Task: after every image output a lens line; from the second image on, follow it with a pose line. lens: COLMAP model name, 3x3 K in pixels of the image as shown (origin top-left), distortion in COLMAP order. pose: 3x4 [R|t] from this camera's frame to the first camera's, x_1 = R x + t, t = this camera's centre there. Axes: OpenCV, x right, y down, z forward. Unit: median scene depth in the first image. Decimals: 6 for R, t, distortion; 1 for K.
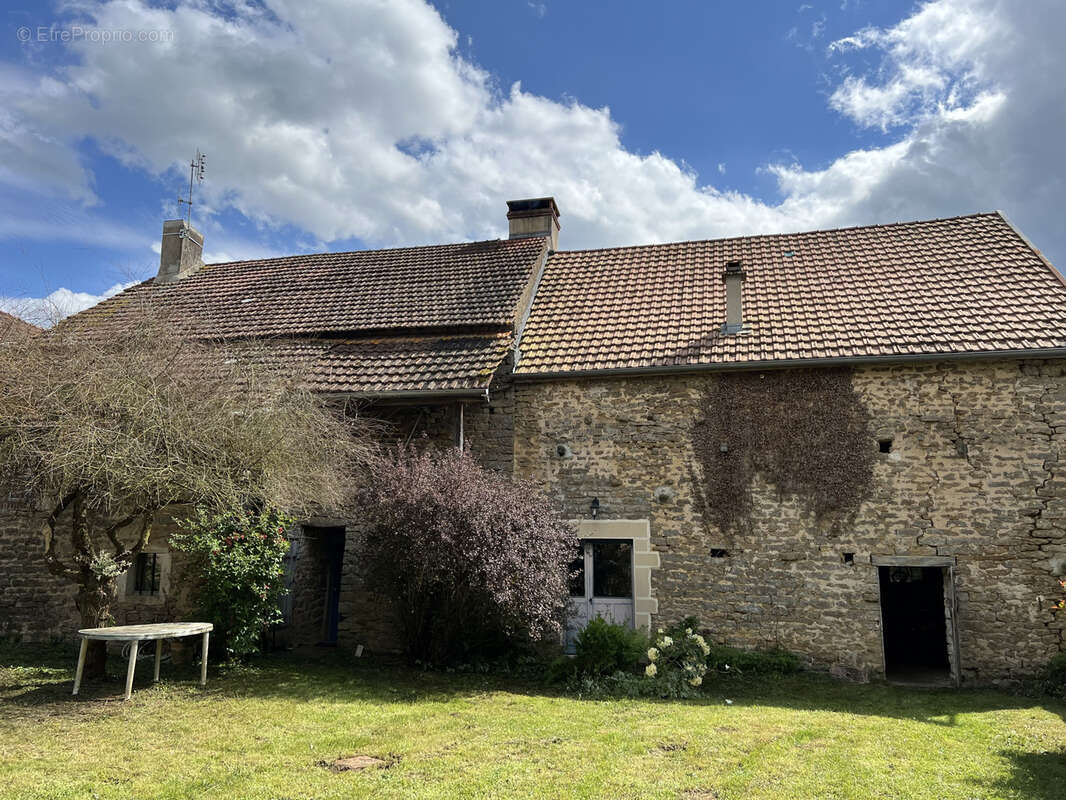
lens RADIAL K [[813.1, 0, 533.0], [0, 813.1, 400.0], [0, 0, 1]] dist [0.059301, -0.072568]
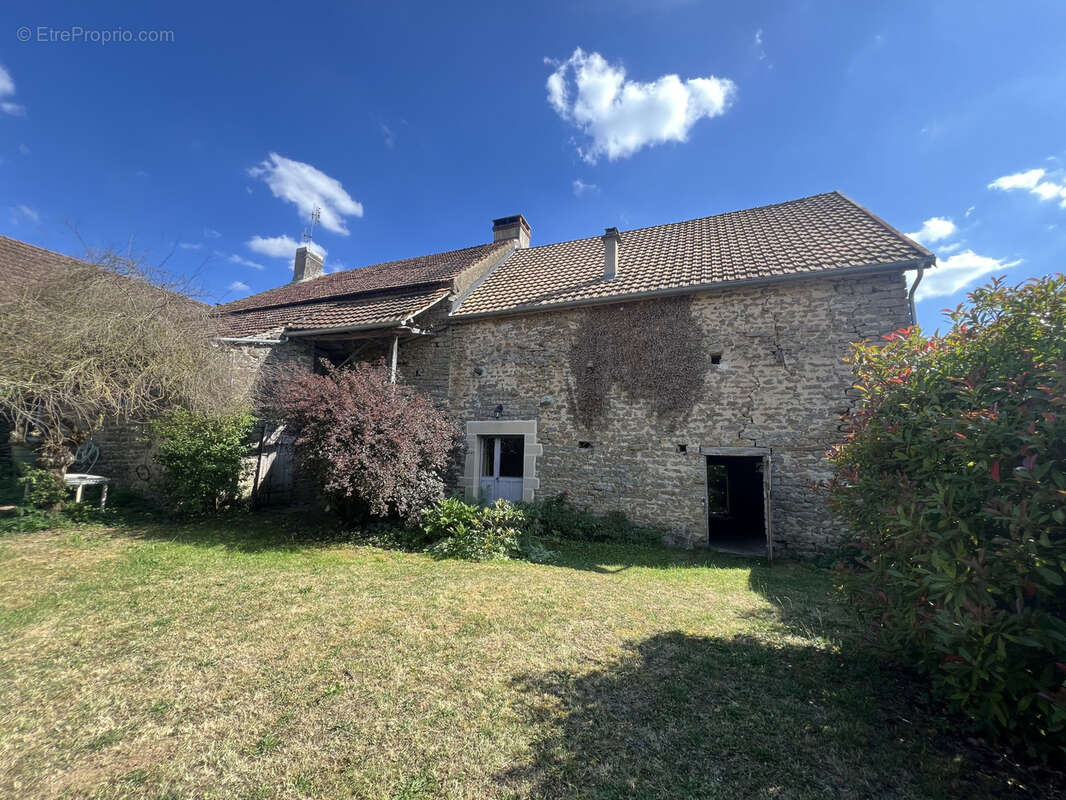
lens RADIAL K [[432.7, 0, 531.8], [0, 432.7, 395.8], [0, 0, 1]] dist [-0.001110, 0.000034]
pose [[0.988895, -0.004707, -0.148539, 0.257788], [0.011153, 0.999030, 0.042591, 0.082490], [0.148195, -0.043774, 0.987989, 0.324157]]
